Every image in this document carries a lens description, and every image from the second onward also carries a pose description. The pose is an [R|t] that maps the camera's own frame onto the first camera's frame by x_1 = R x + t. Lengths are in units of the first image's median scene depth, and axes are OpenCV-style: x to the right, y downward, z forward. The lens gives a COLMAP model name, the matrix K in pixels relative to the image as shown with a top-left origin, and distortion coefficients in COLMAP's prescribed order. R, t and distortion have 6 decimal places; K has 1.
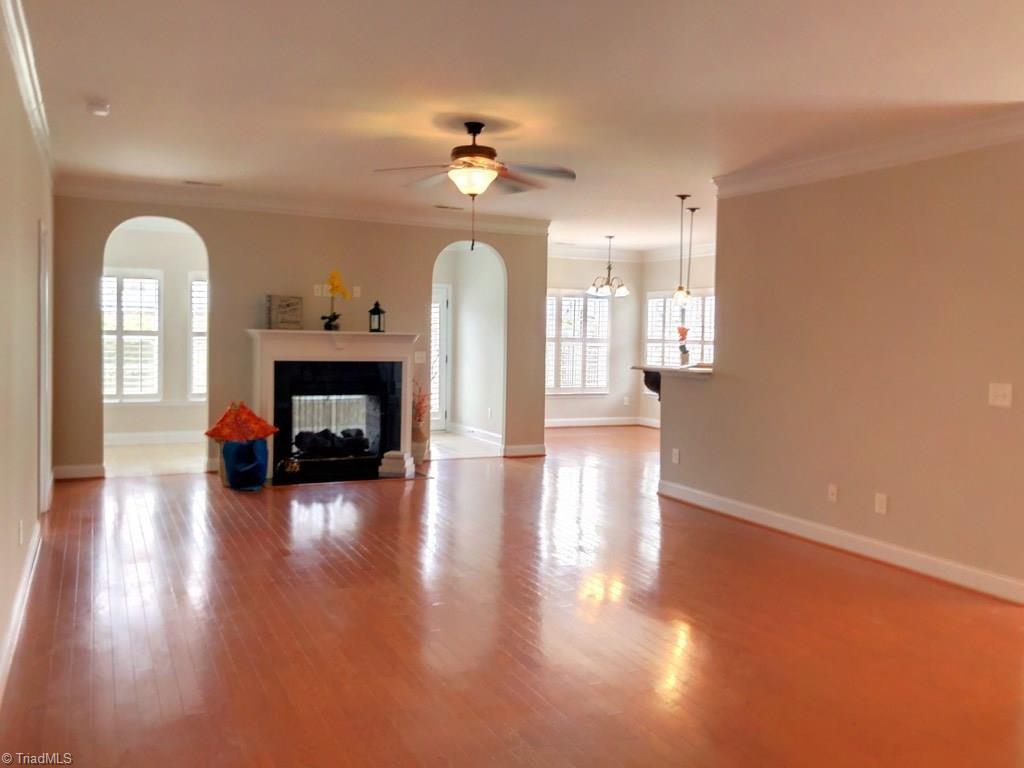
lens RADIAL K [[856.8, 0, 524.3], [0, 856.8, 365.3], [0, 0, 1]] dist [0.031588, -0.017424]
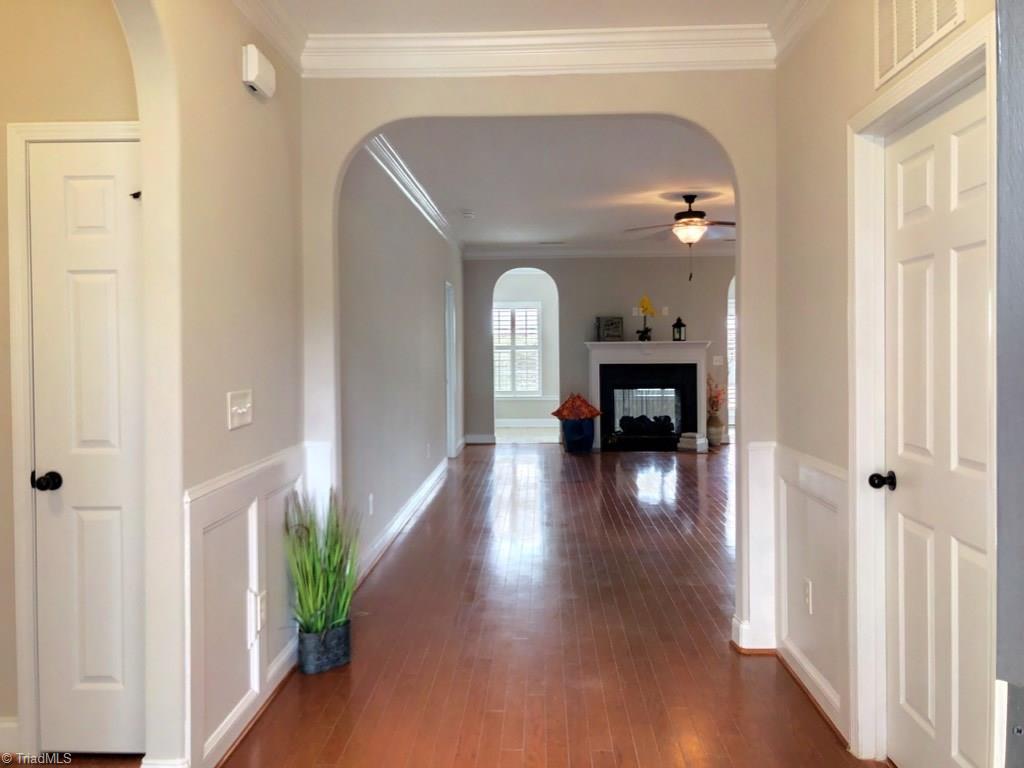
lens RADIAL K [[856.8, 0, 510.9], [0, 856.8, 378.9], [0, 0, 1]] dist [0.031588, -0.017424]
pose [[0.877044, -0.009374, -0.480318, 0.237293], [0.008008, 0.999956, -0.004892, 0.023474], [0.480343, 0.000444, 0.877081, -0.275101]]
